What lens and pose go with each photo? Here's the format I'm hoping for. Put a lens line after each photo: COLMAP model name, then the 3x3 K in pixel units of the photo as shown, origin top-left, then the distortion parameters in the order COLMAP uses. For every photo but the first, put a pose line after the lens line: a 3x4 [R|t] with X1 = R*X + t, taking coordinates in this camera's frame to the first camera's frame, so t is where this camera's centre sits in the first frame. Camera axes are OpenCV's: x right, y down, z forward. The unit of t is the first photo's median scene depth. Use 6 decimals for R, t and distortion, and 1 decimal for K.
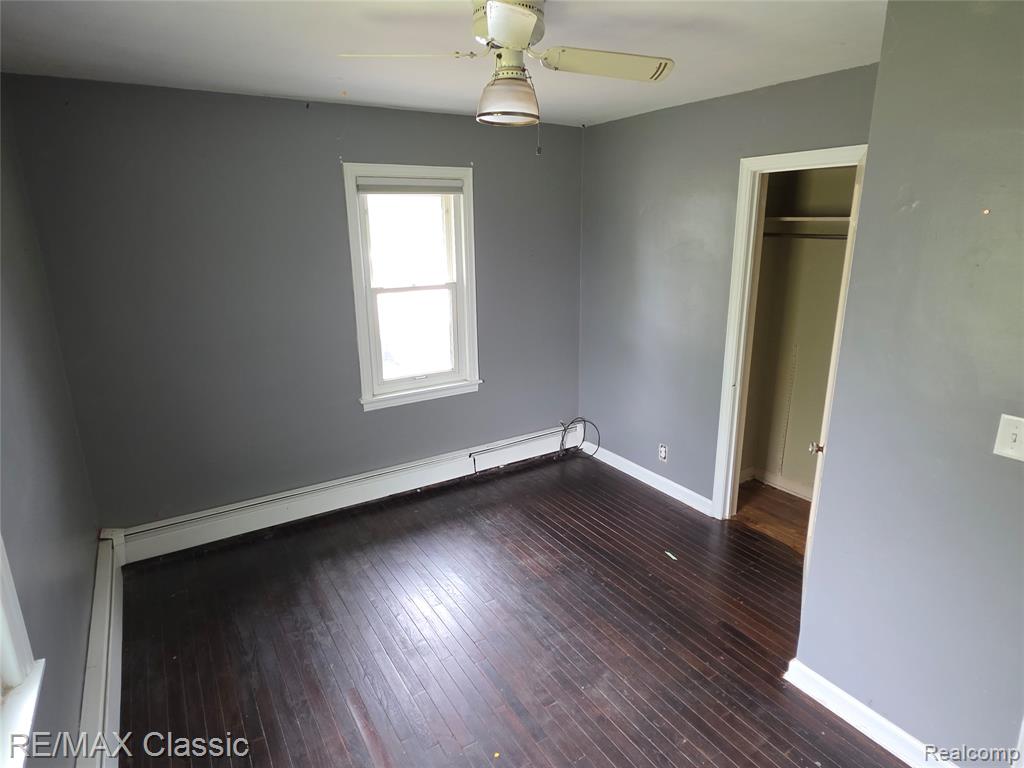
lens RADIAL K [[585.3, 0, 508.6], [0, 585.3, 380.7], [0, 0, 1]] dist [0.004954, -0.002713]
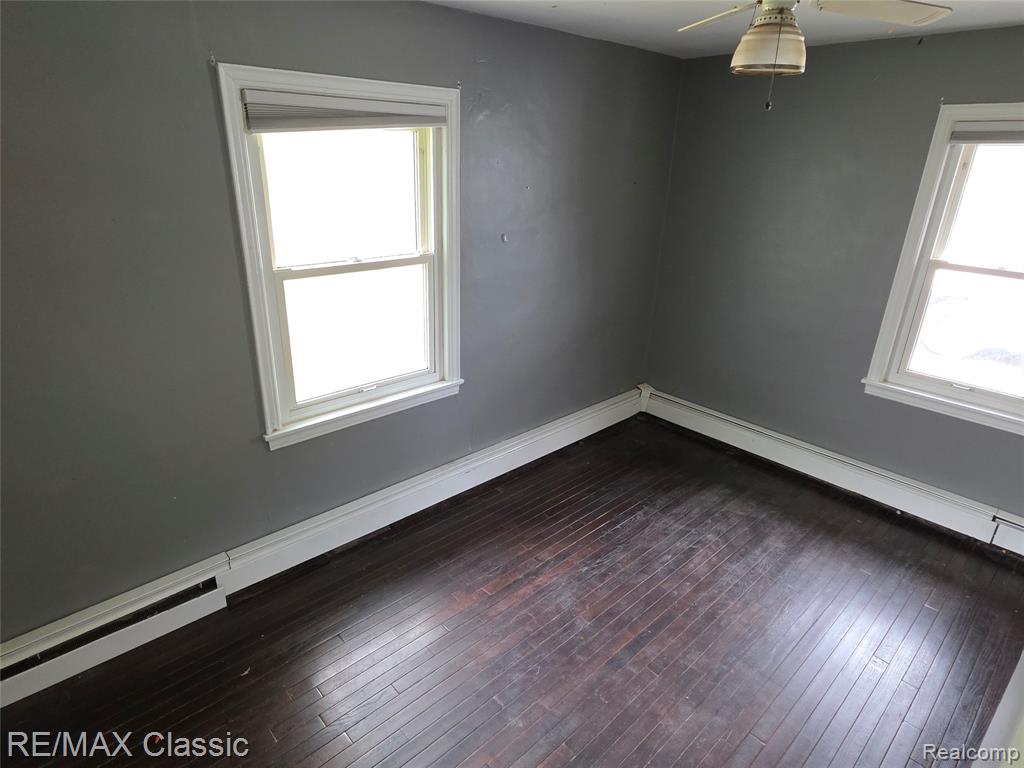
lens RADIAL K [[585.3, 0, 508.6], [0, 585.3, 380.7], [0, 0, 1]] dist [0.004954, -0.002713]
pose [[0.179788, 0.370721, -0.911176, 0.489623], [-0.283824, 0.906426, 0.312786, -0.094864], [0.941871, 0.202379, 0.268184, 0.252183]]
